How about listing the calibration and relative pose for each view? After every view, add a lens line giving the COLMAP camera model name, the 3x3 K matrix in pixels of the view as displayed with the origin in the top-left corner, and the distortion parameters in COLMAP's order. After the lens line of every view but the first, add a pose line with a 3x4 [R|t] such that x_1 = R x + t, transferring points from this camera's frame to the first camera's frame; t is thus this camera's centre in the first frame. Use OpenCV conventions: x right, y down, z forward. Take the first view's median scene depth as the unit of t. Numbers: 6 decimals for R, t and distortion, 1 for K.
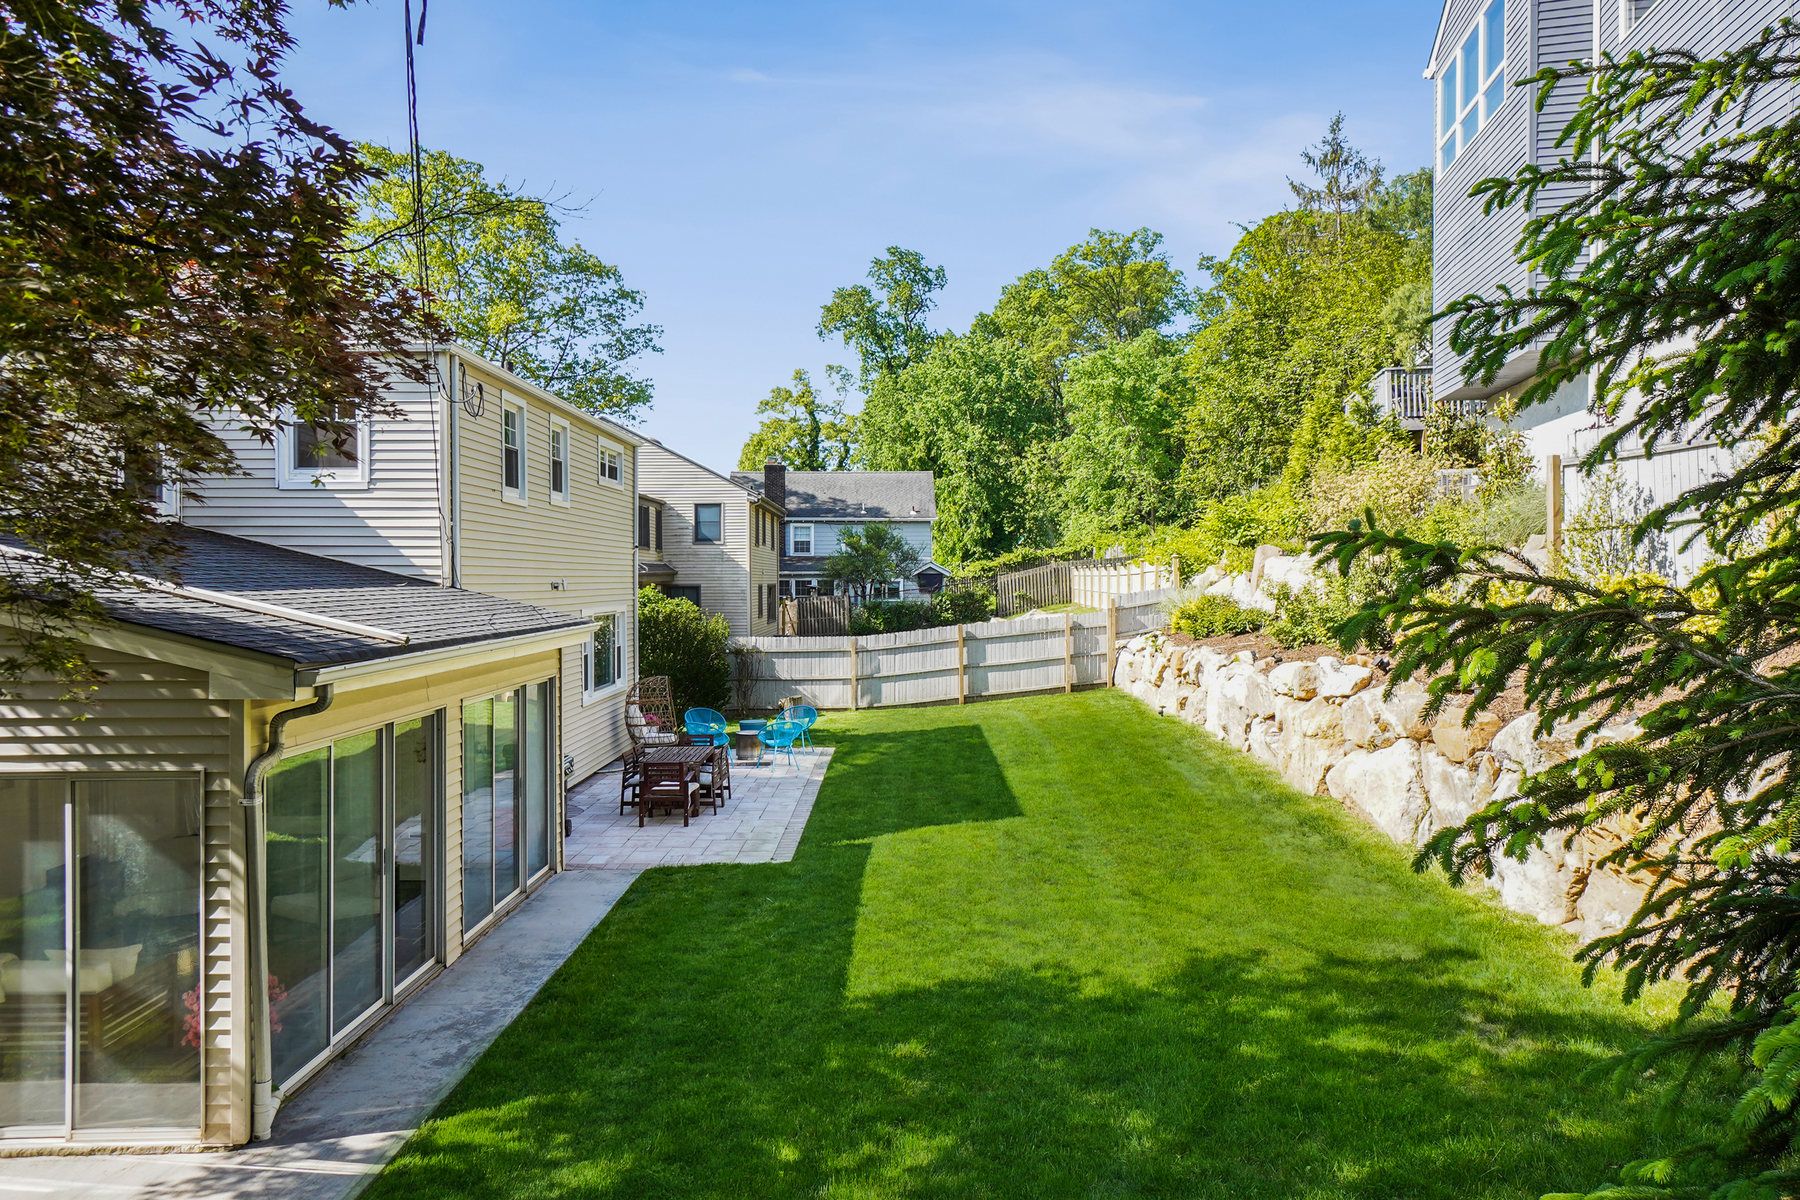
lens RADIAL K [[1212.4, 0, 900.0], [0, 1212.4, 600.0], [0, 0, 1]] dist [0.001635, 0.000490]
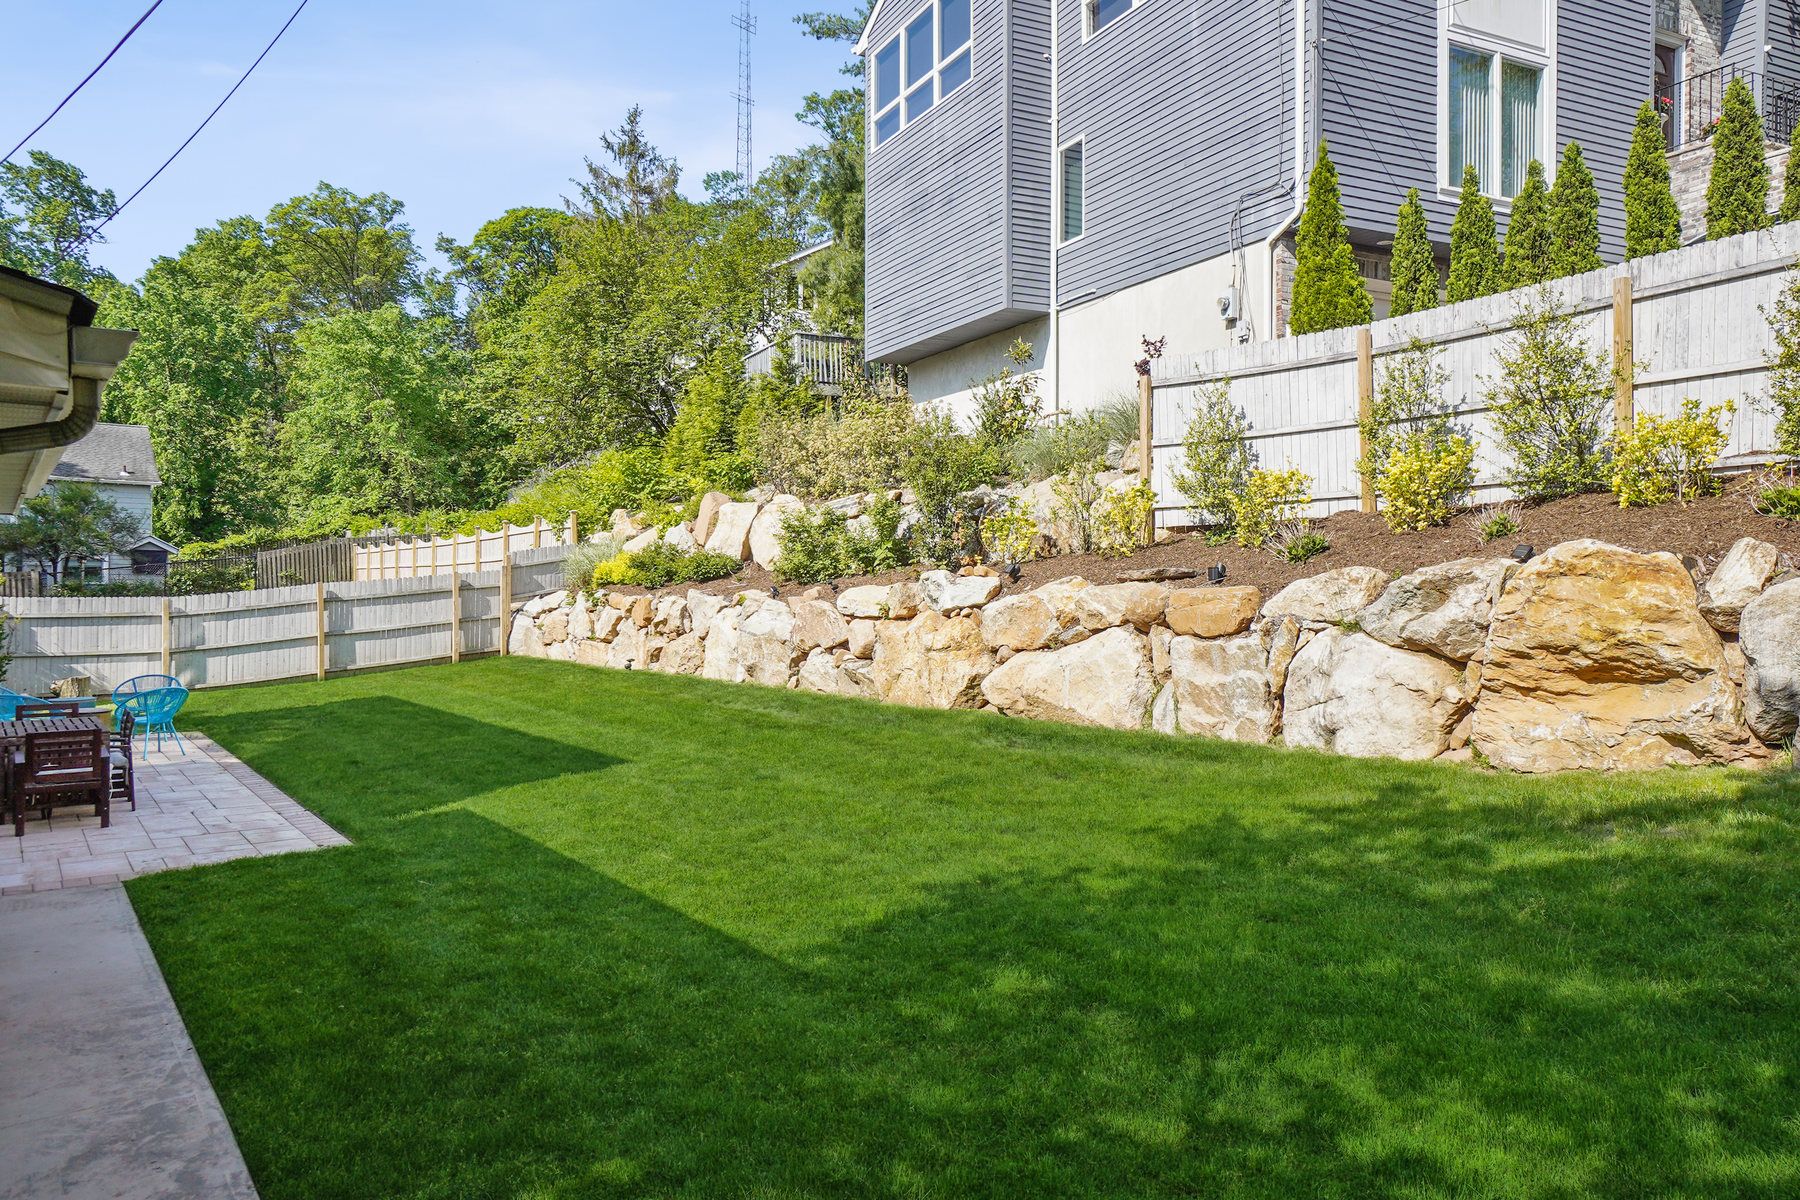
lens RADIAL K [[1212.7, 0, 896.5], [0, 1212.7, 585.3], [0, 0, 1]] dist [0.000581, 0.022083]
pose [[0.805159, 0.010689, 0.592963, -0.042675], [0.000438, 0.999827, -0.018618, 0.013114], [-0.593059, 0.015250, 0.805015, 0.040809]]
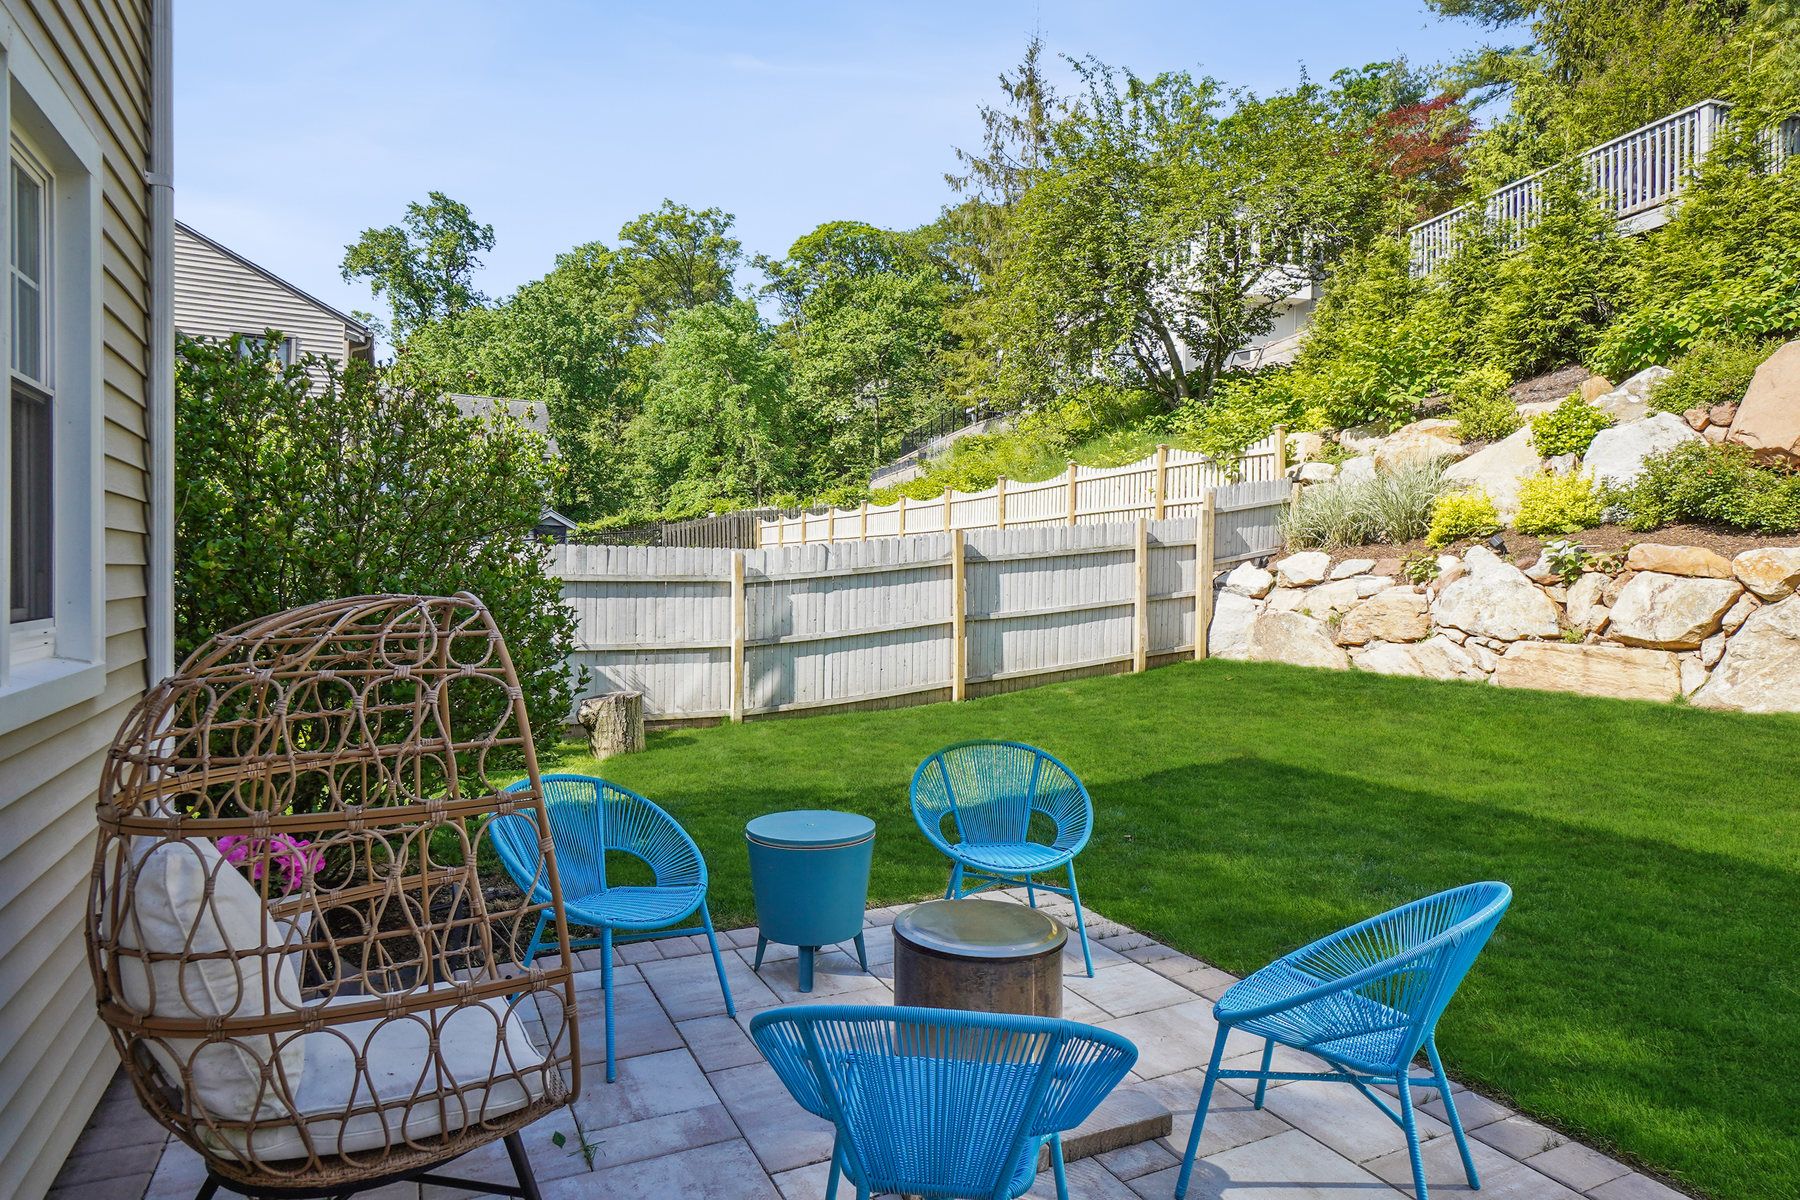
lens RADIAL K [[1047.1, 0, 900.0], [0, 1047.1, 600.0], [0, 0, 1]] dist [-0.012232, -0.000441]
pose [[0.899561, 0.011457, 0.436645, -0.051754], [-0.014520, 0.999888, 0.003677, 0.016237], [-0.436554, -0.009648, 0.899626, 0.226080]]
